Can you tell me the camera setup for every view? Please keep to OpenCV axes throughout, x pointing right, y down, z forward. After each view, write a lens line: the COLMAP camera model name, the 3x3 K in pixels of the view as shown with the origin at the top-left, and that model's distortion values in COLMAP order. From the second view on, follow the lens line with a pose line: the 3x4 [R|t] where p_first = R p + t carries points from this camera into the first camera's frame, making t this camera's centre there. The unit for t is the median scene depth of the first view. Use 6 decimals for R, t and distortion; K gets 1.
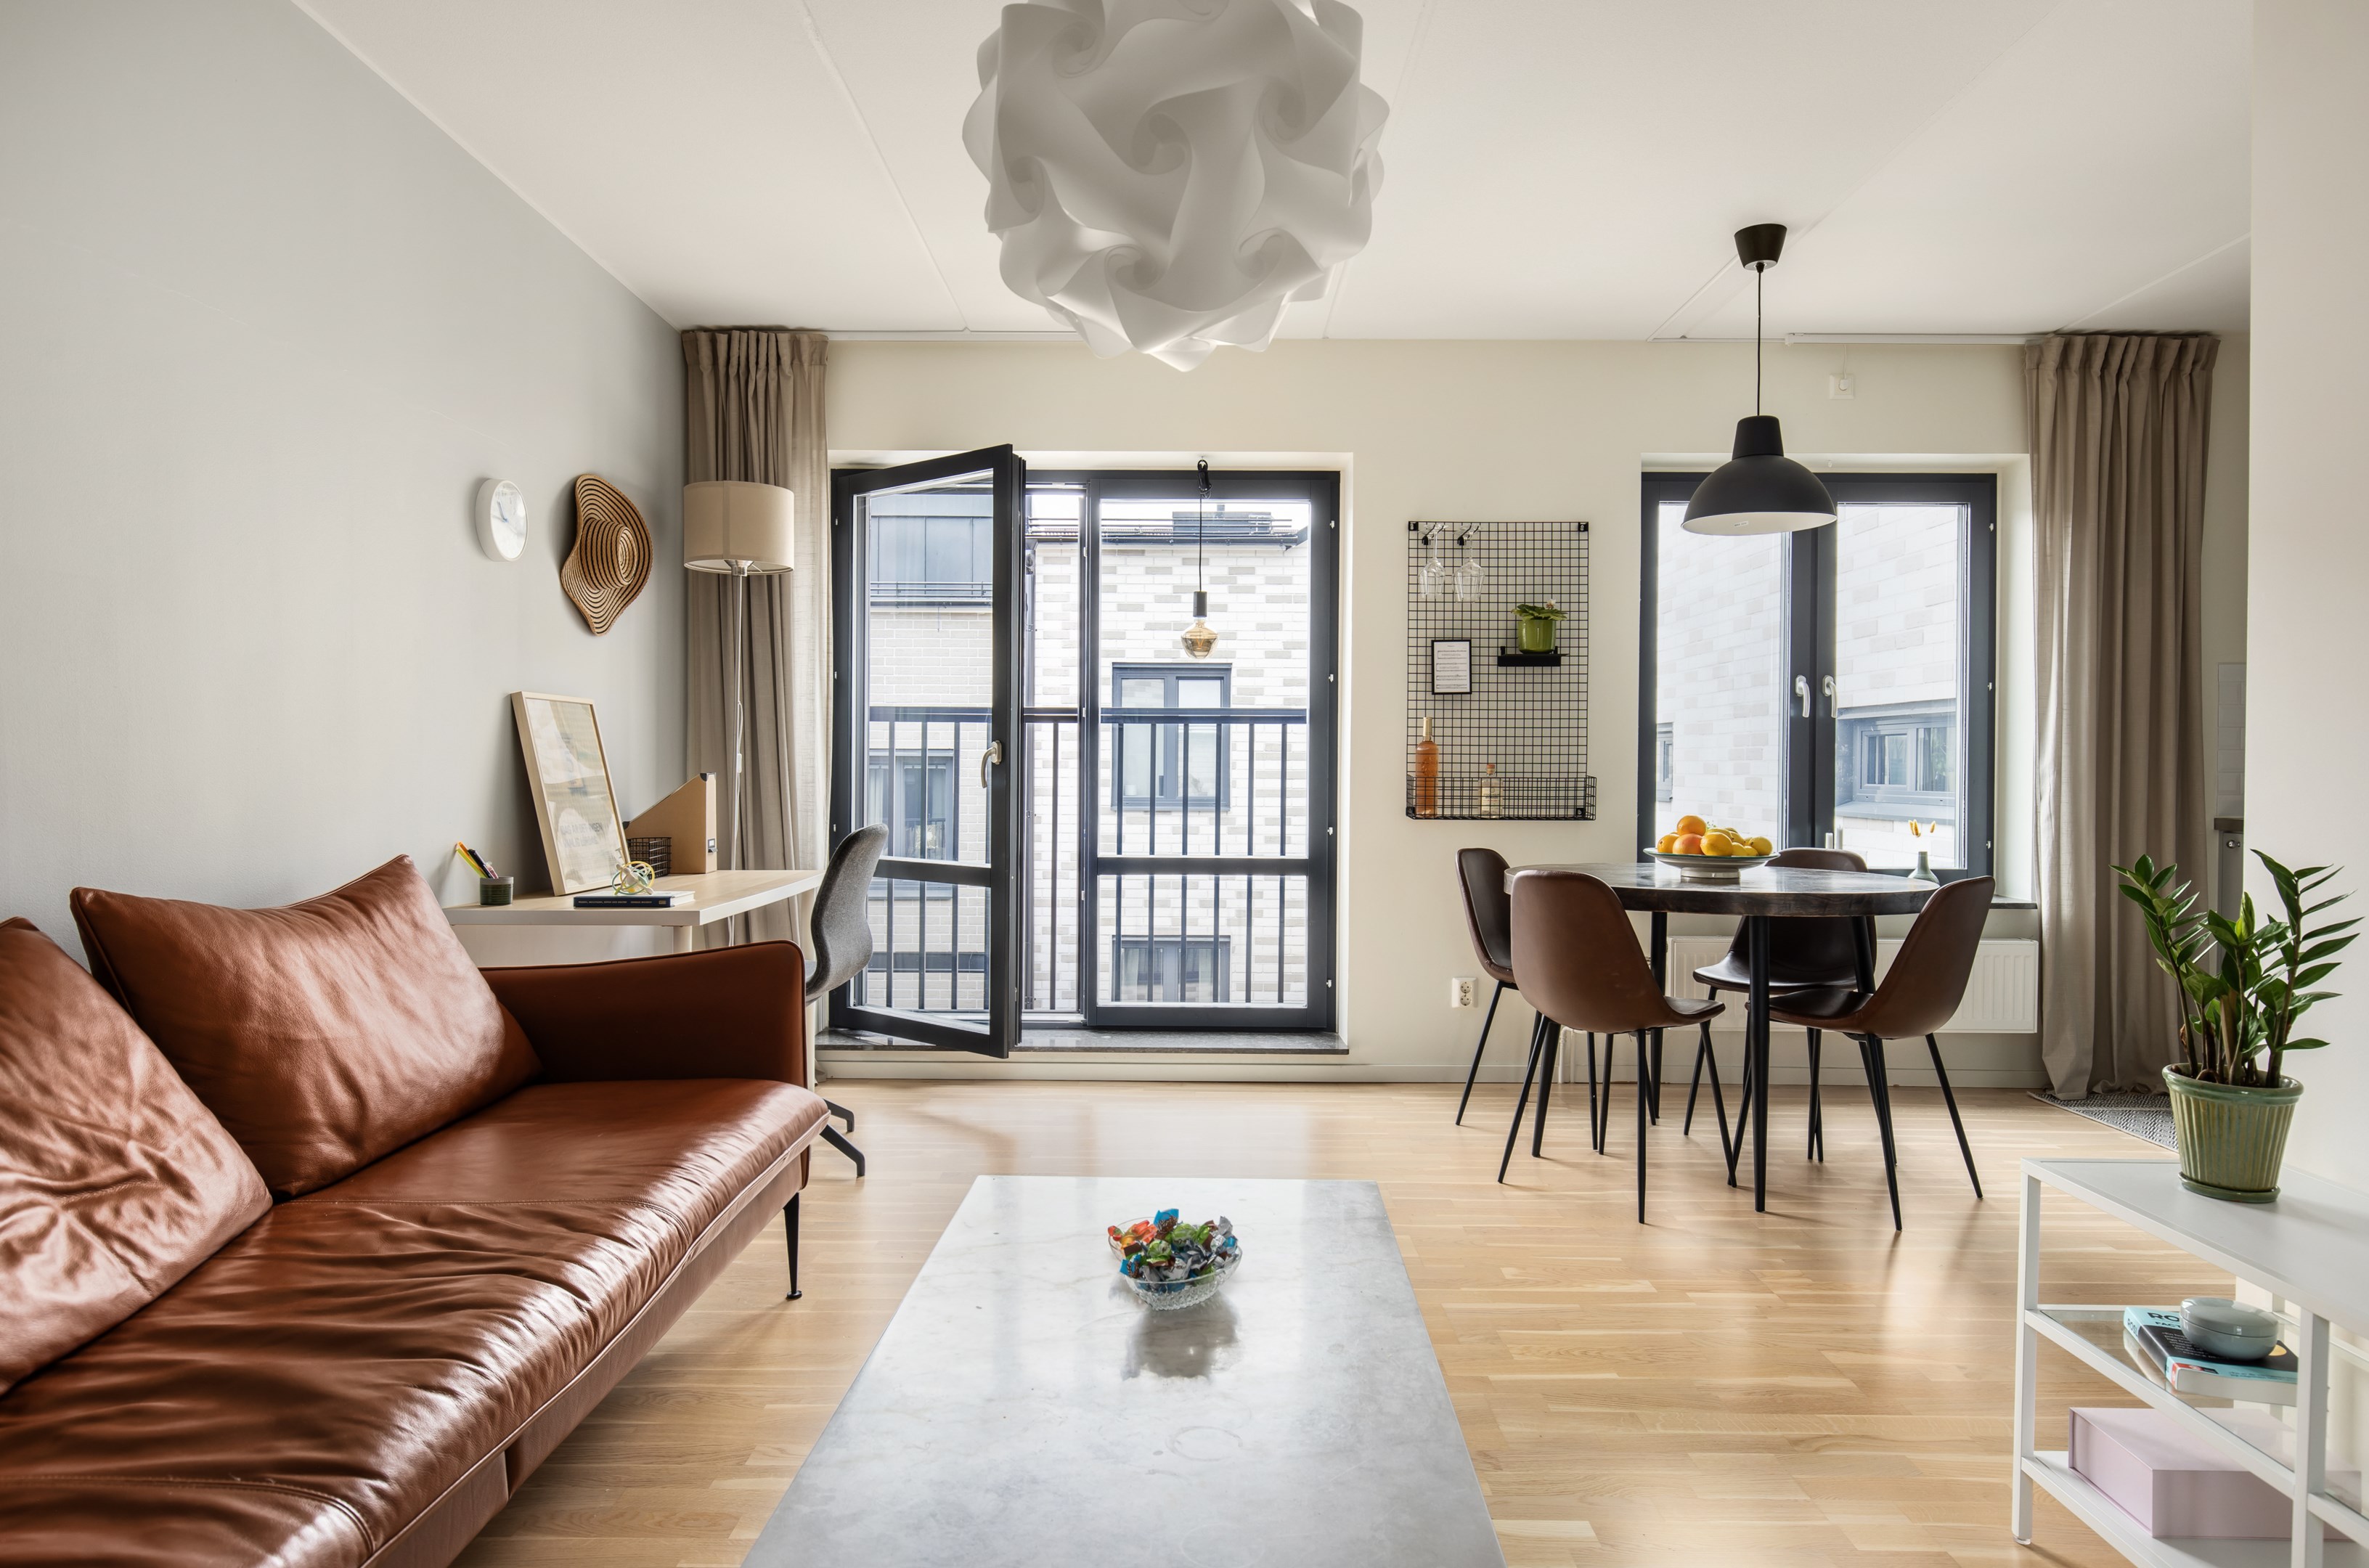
lens RADIAL K [[1446.3, 0, 1191.2], [0, 1446.3, 779.2], [0, 0, 1]] dist [0.000086, 0.000215]
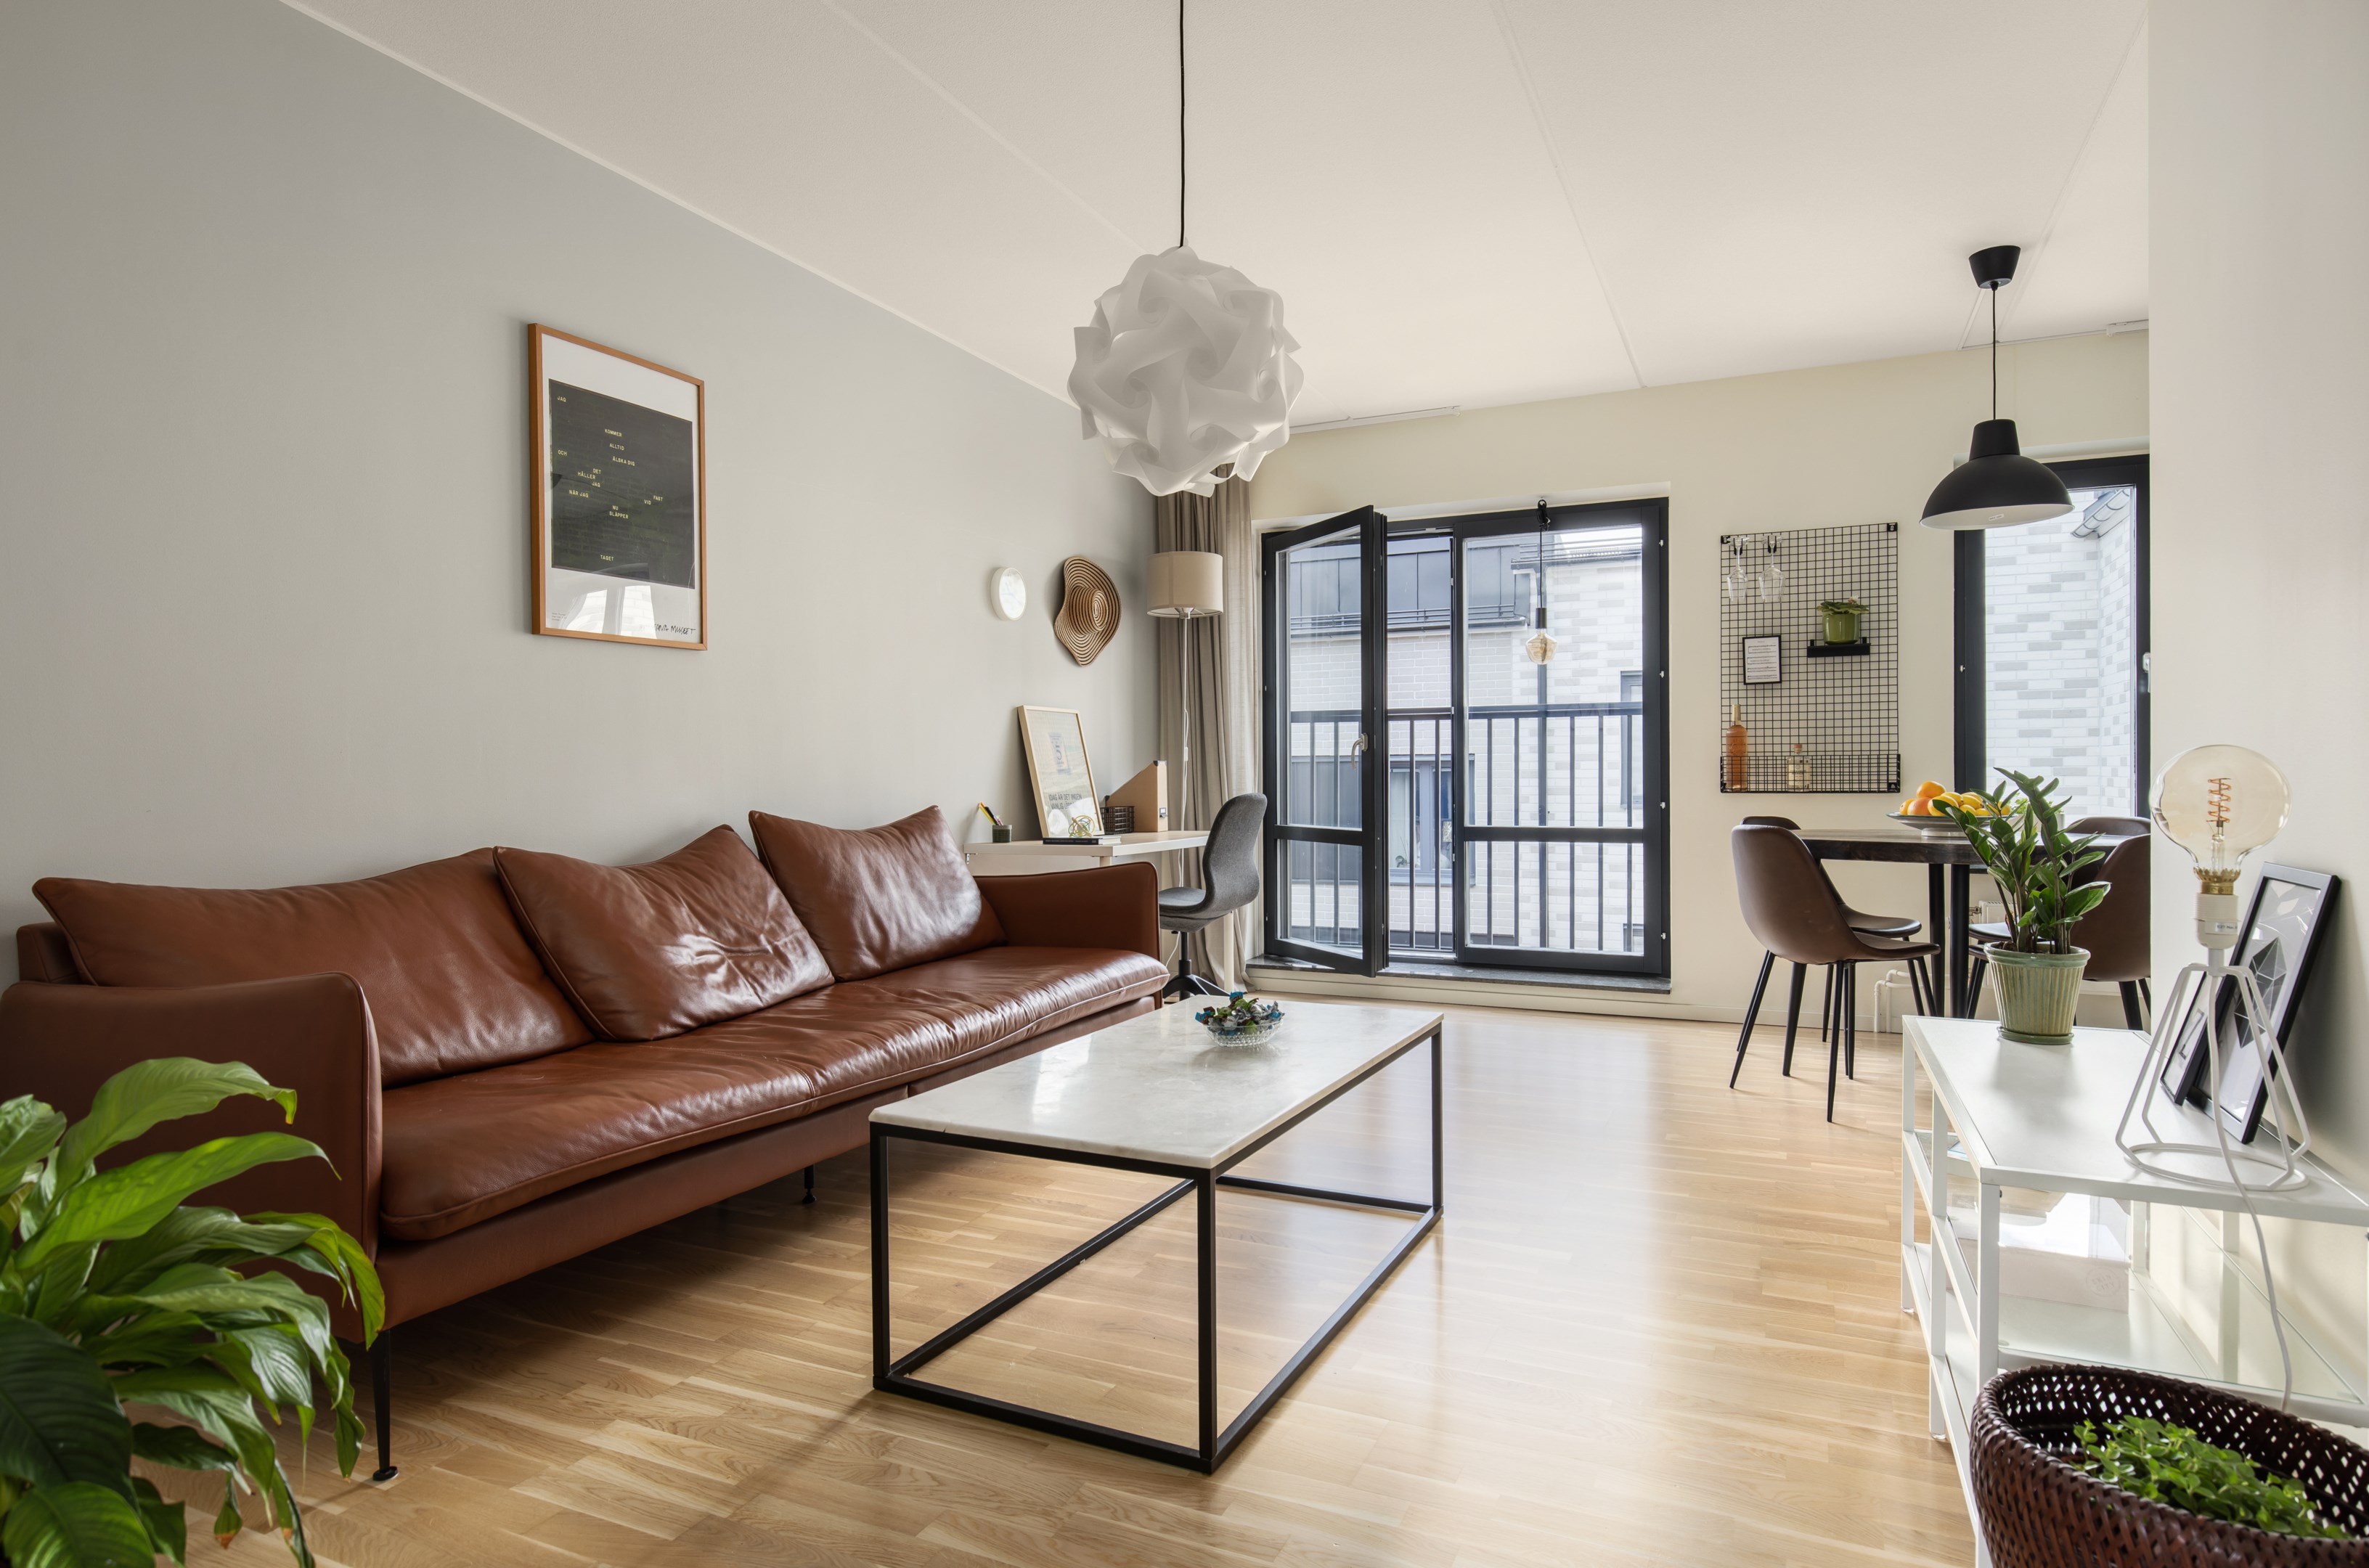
lens RADIAL K [[1338.8, 0, 1177.6], [0, 1338.8, 783.7], [0, 0, 1]] dist [0.005560, 0.000021]
pose [[0.908020, -0.008561, -0.418839, 0.209393], [0.006550, 0.999959, -0.006237, 0.024368], [0.418875, 0.002920, 0.908039, -0.159604]]
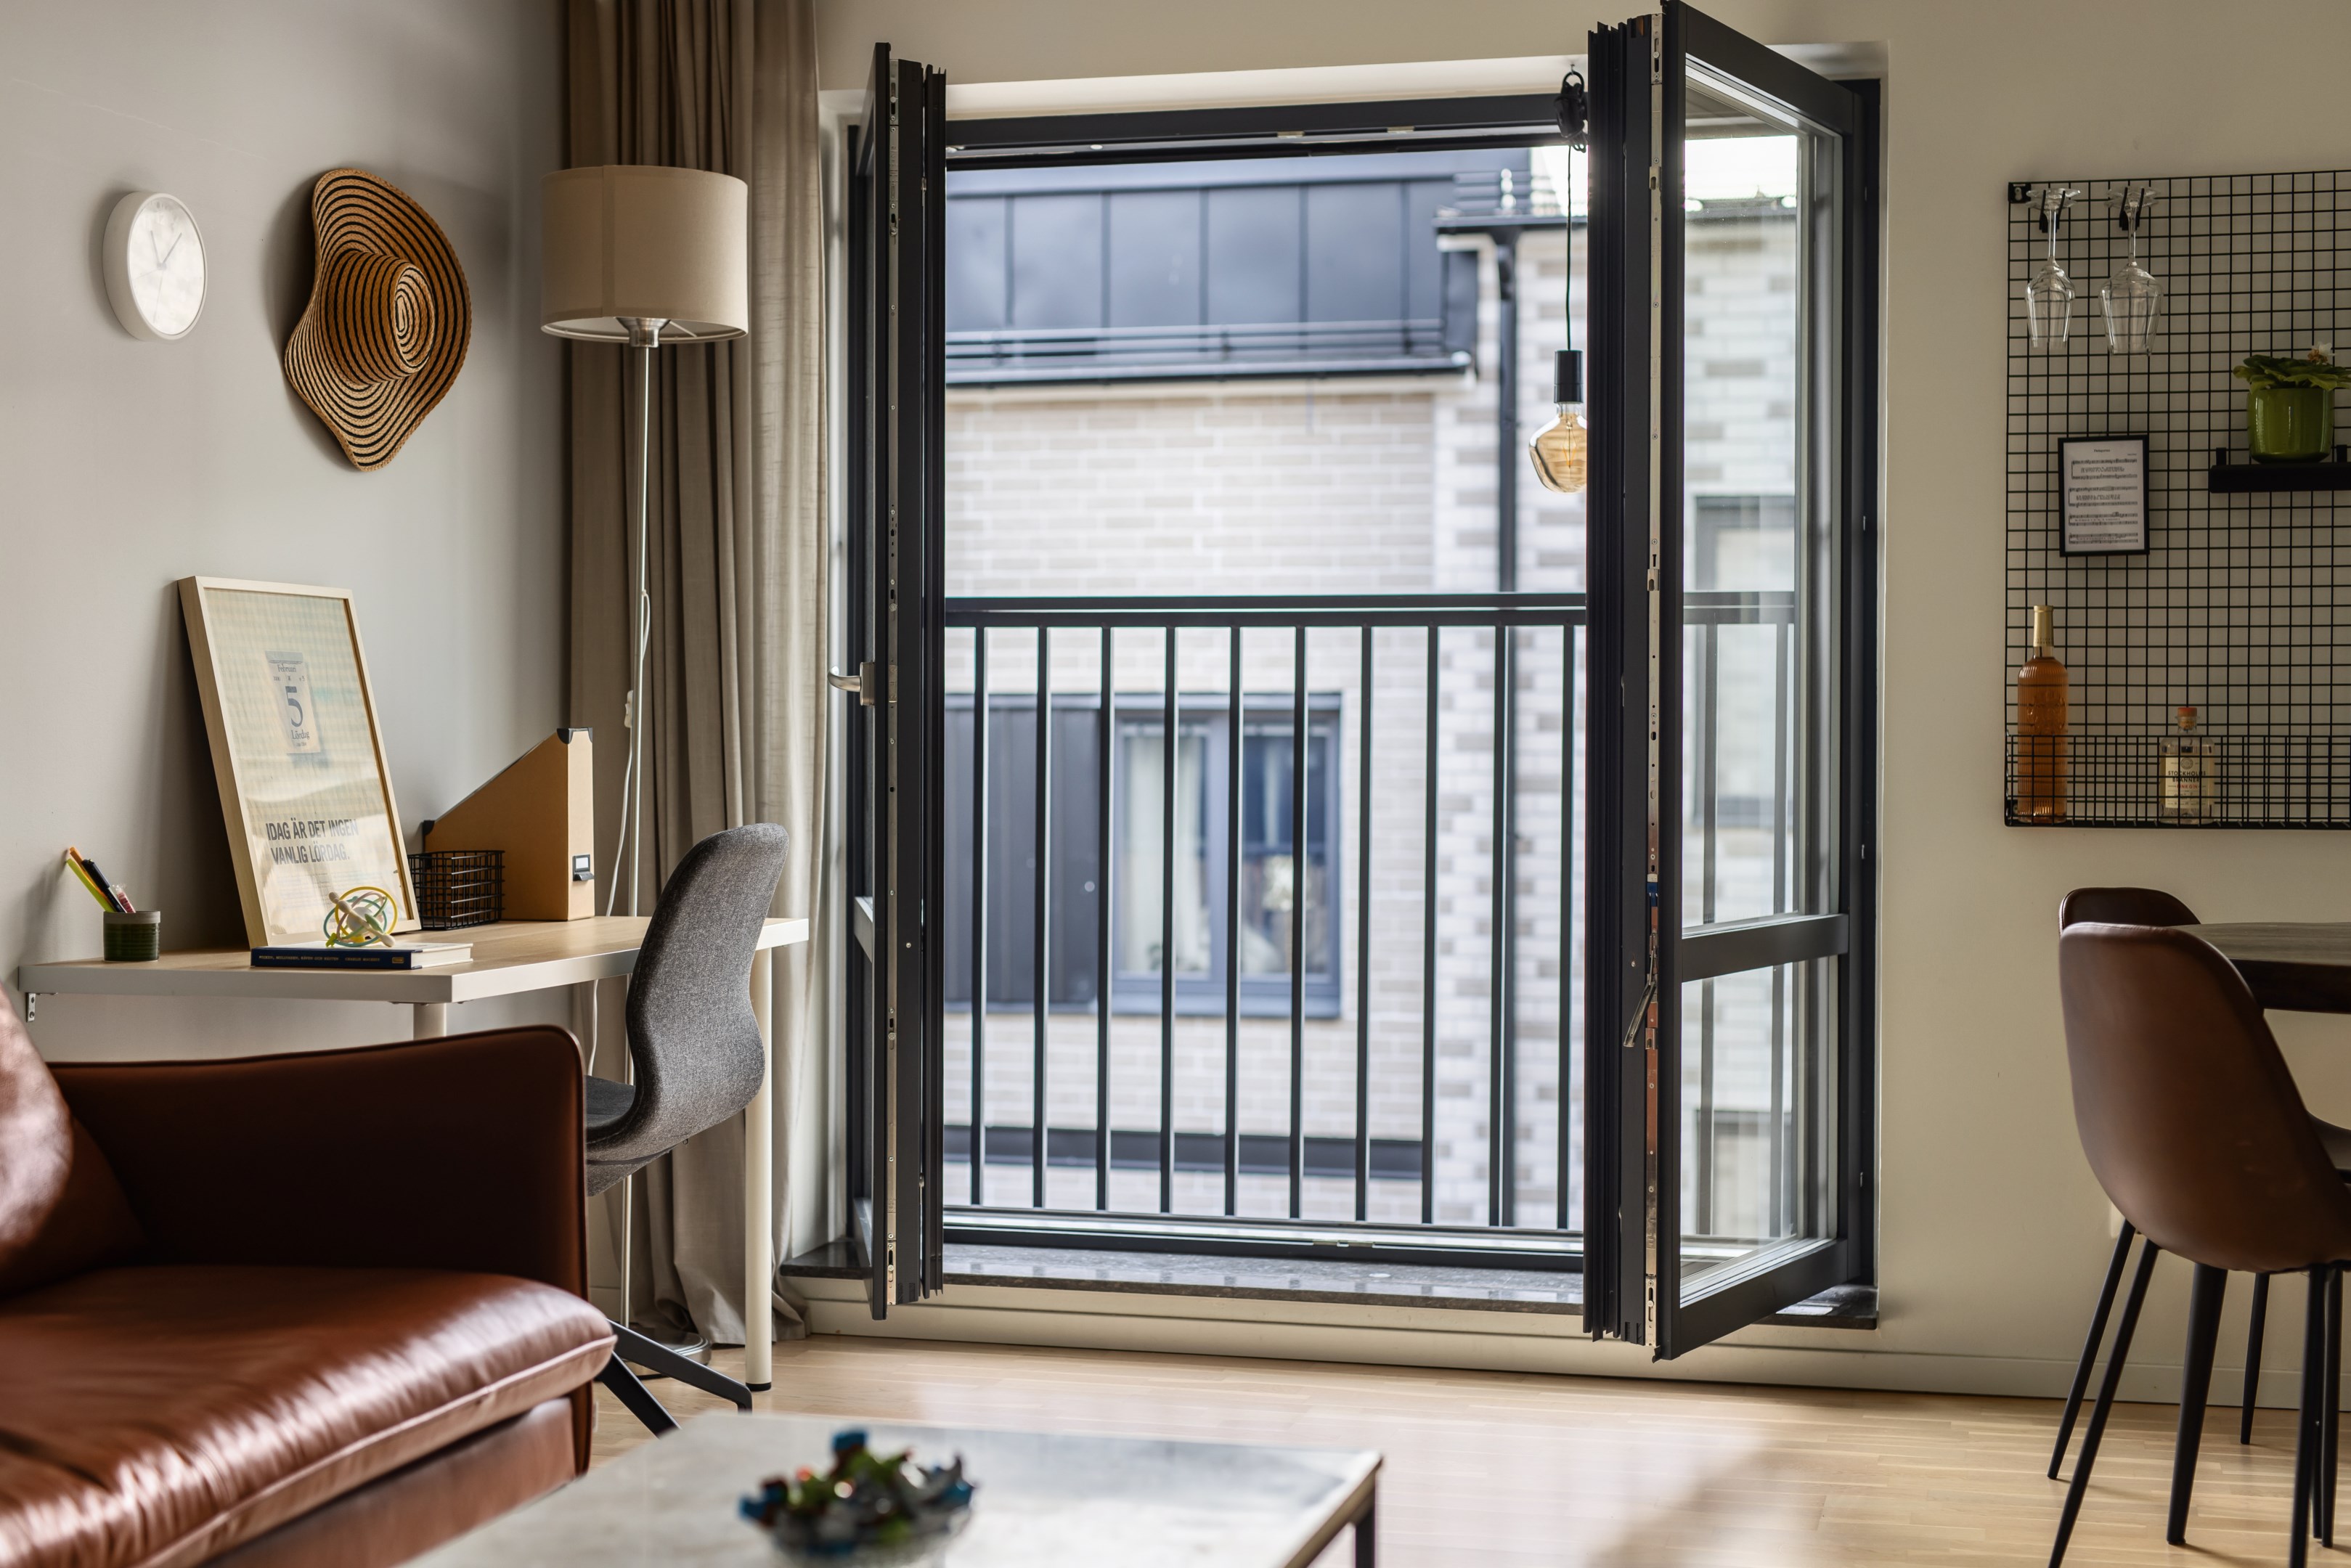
lens RADIAL K [[3311.2, 0, 1189.1], [0, 3311.2, 777.9], [0, 0, 1]] dist [-0.016623, 0.035912]
pose [[0.968639, 0.001365, -0.248468, 0.164516], [-0.000243, 0.999990, 0.004545, 0.007552], [0.248471, -0.004342, 0.968629, -0.093458]]
